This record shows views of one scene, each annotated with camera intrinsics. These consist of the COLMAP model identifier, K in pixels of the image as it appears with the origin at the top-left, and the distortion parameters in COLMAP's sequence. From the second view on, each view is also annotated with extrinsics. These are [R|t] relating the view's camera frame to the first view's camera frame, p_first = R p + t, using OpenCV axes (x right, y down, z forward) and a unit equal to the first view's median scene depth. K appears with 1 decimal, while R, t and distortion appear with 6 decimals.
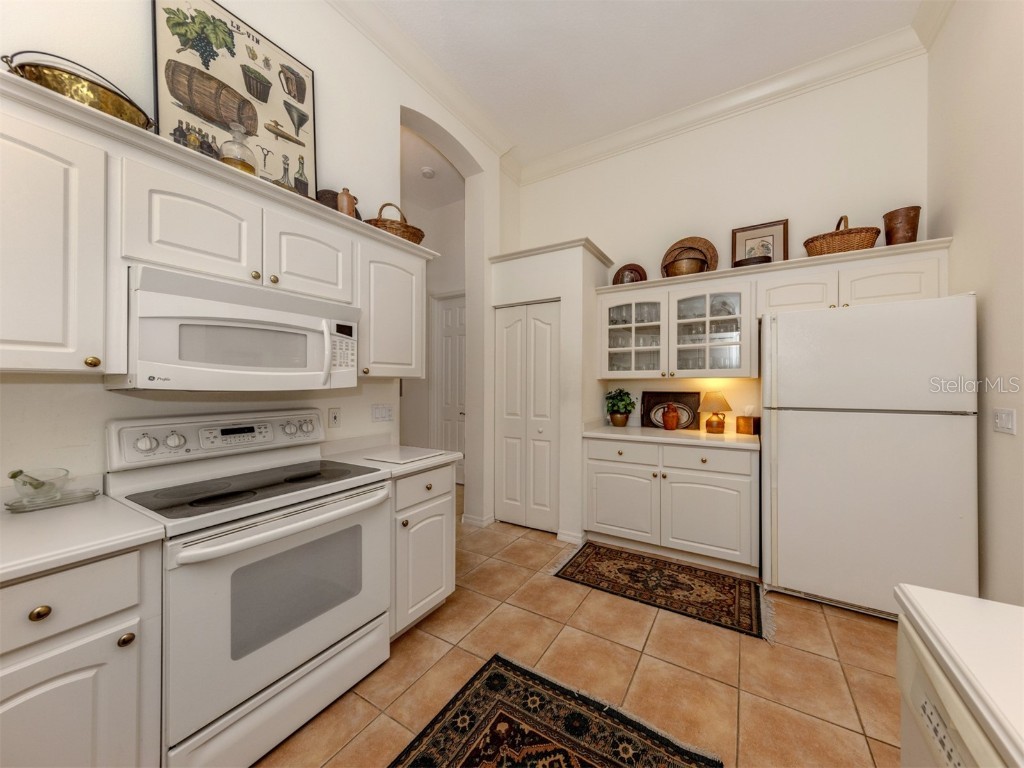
lens RADIAL K [[360.2, 0, 538.2], [0, 360.2, 382.1], [0, 0, 1]] dist [0.001216, 0.000027]
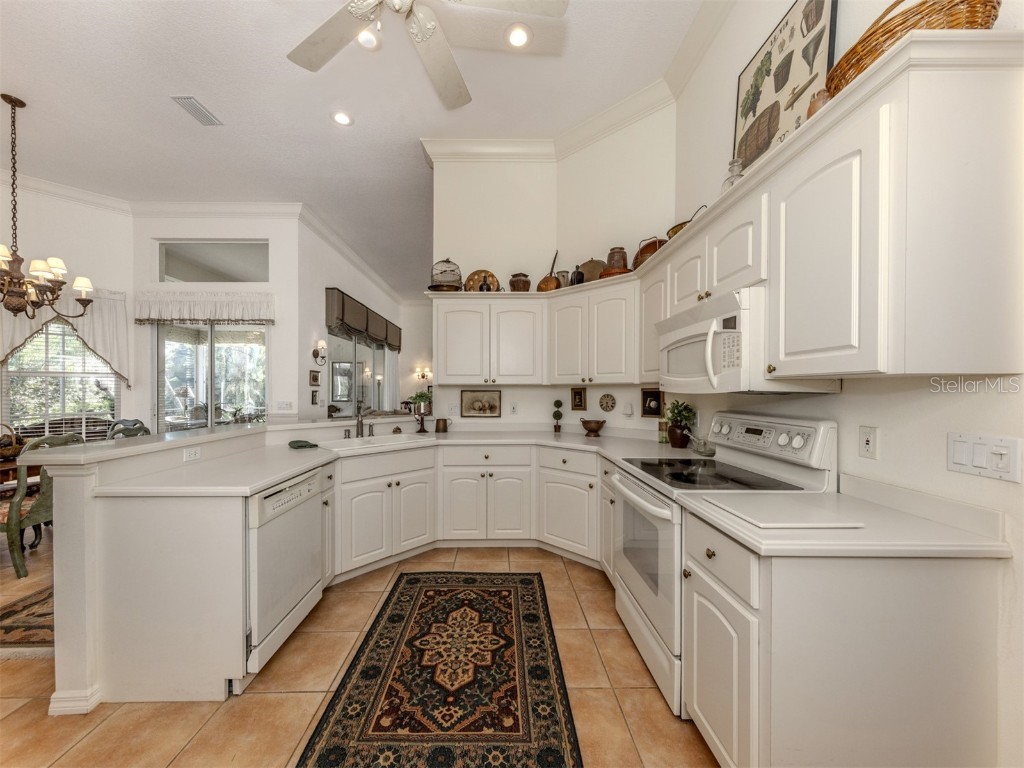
lens RADIAL K [[383.2, 0, 504.4], [0, 383.2, 384.6], [0, 0, 1]] dist [0.002098, -0.000051]
pose [[-0.857806, -0.005053, -0.513949, 0.374864], [0.002762, 0.999892, -0.014440, 0.009753], [0.513966, -0.013806, -0.857699, 1.529044]]
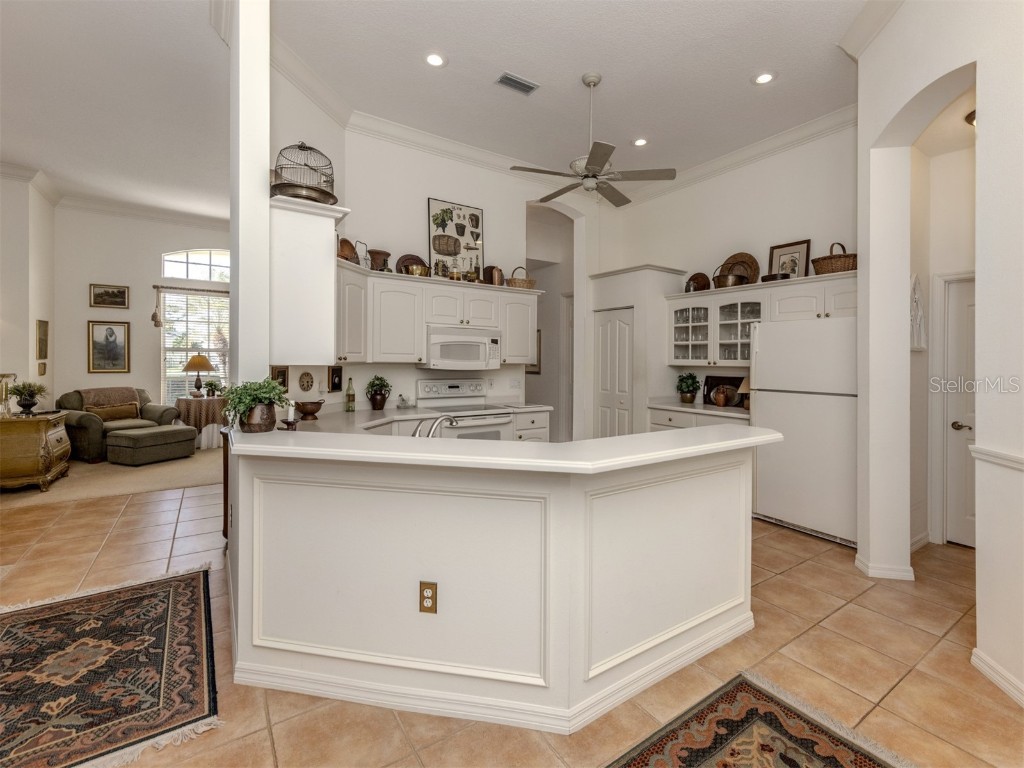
lens RADIAL K [[469.3, 0, 524.3], [0, 469.3, 360.3], [0, 0, 1]] dist [0.036455, 0.000365]
pose [[0.900411, 0.009410, -0.434939, 0.813964], [-0.011297, 0.999935, -0.001755, -0.033755], [0.434894, 0.006494, 0.900458, -1.393328]]
